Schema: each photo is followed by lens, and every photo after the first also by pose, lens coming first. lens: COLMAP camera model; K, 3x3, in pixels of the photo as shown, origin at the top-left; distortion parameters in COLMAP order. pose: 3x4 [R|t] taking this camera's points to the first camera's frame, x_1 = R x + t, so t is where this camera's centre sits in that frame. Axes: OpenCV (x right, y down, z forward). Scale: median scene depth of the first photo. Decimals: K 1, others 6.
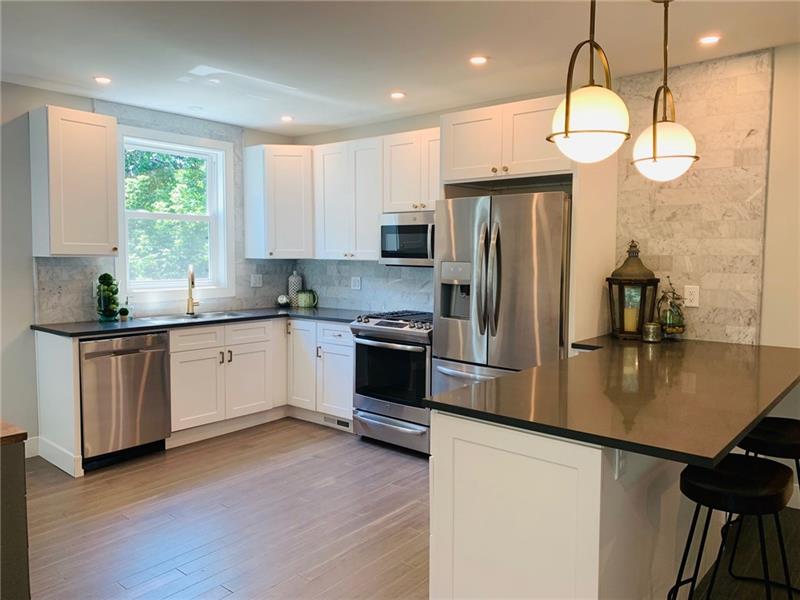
lens RADIAL K [[606.1, 0, 397.6], [0, 606.1, 296.1], [0, 0, 1]] dist [0.069086, -0.089838]
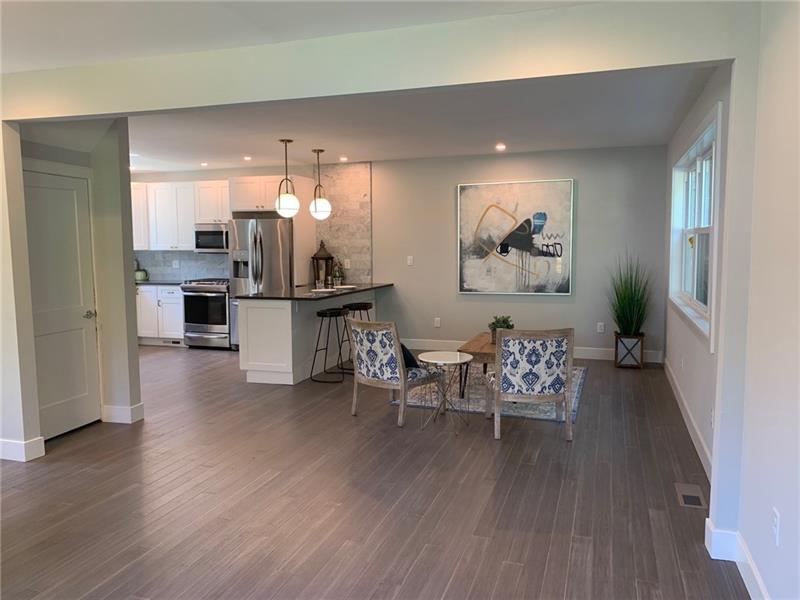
lens RADIAL K [[606.1, 0, 403.8], [0, 606.1, 295.3], [0, 0, 1]] dist [0.069086, -0.089838]
pose [[0.926238, -0.039707, 0.374841, -0.158304], [0.035588, 0.999206, 0.017908, 0.073434], [-0.375255, -0.003247, 0.926916, -1.042638]]
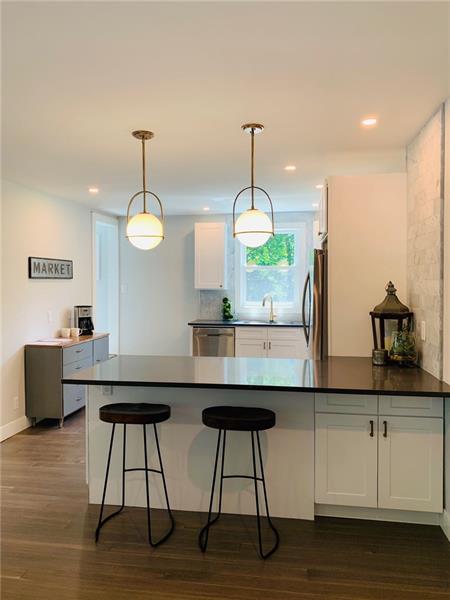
lens RADIAL K [[454.6, 0, 225.3], [0, 454.6, 302.5], [0, 0, 1]] dist [0.069086, -0.089838]
pose [[0.514029, 0.036813, -0.856983, 0.882786], [-0.062919, 0.998005, 0.005131, -0.029036], [0.855462, 0.051283, 0.515320, 0.218261]]
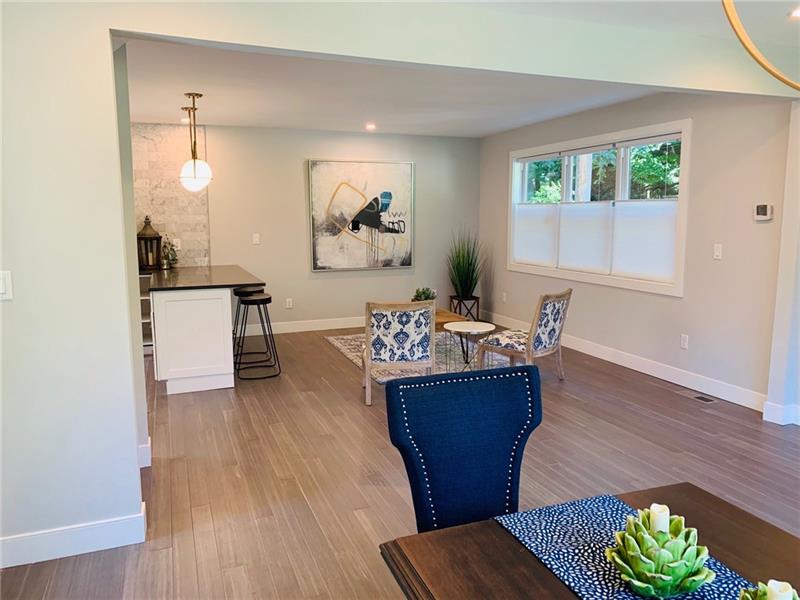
lens RADIAL K [[606.1, 0, 404.8], [0, 606.1, 286.1], [0, 0, 1]] dist [0.069086, -0.089838]
pose [[0.465391, -0.101081, 0.879315, -0.787225], [0.070443, 0.994536, 0.077044, 0.028729], [-0.882298, 0.026086, 0.469968, -0.474811]]
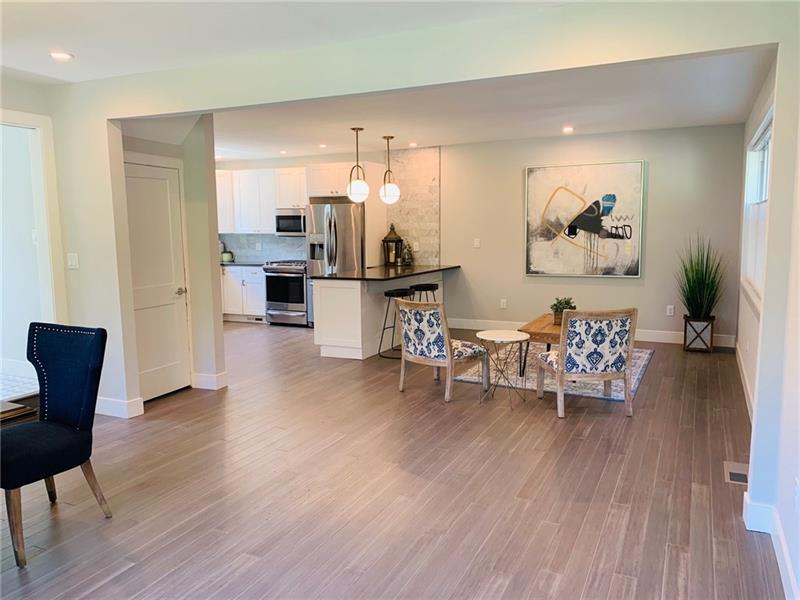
lens RADIAL K [[606.1, 0, 404.1], [0, 606.1, 294.0], [0, 0, 1]] dist [0.069086, -0.089838]
pose [[0.966939, -0.039417, 0.251941, -0.145809], [0.030650, 0.998783, 0.038632, 0.080175], [-0.253158, -0.029633, 0.966971, -1.112701]]
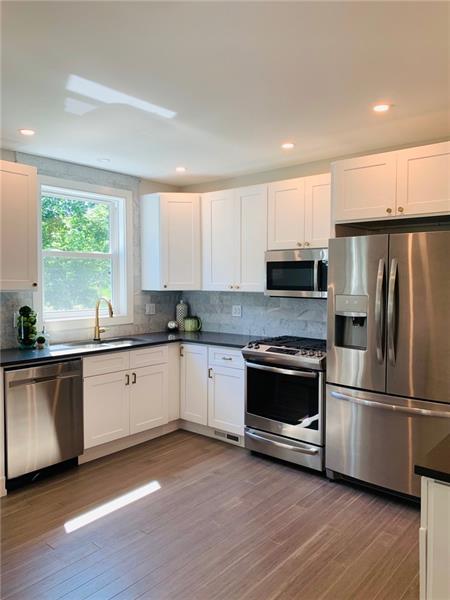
lens RADIAL K [[454.6, 0, 224.8], [0, 454.6, 299.0], [0, 0, 1]] dist [0.069086, -0.089838]
pose [[0.999991, -0.004197, 0.000422, -0.119013], [0.004207, 0.999576, -0.028800, -0.025185], [-0.000301, 0.028802, 0.999585, 0.171042]]
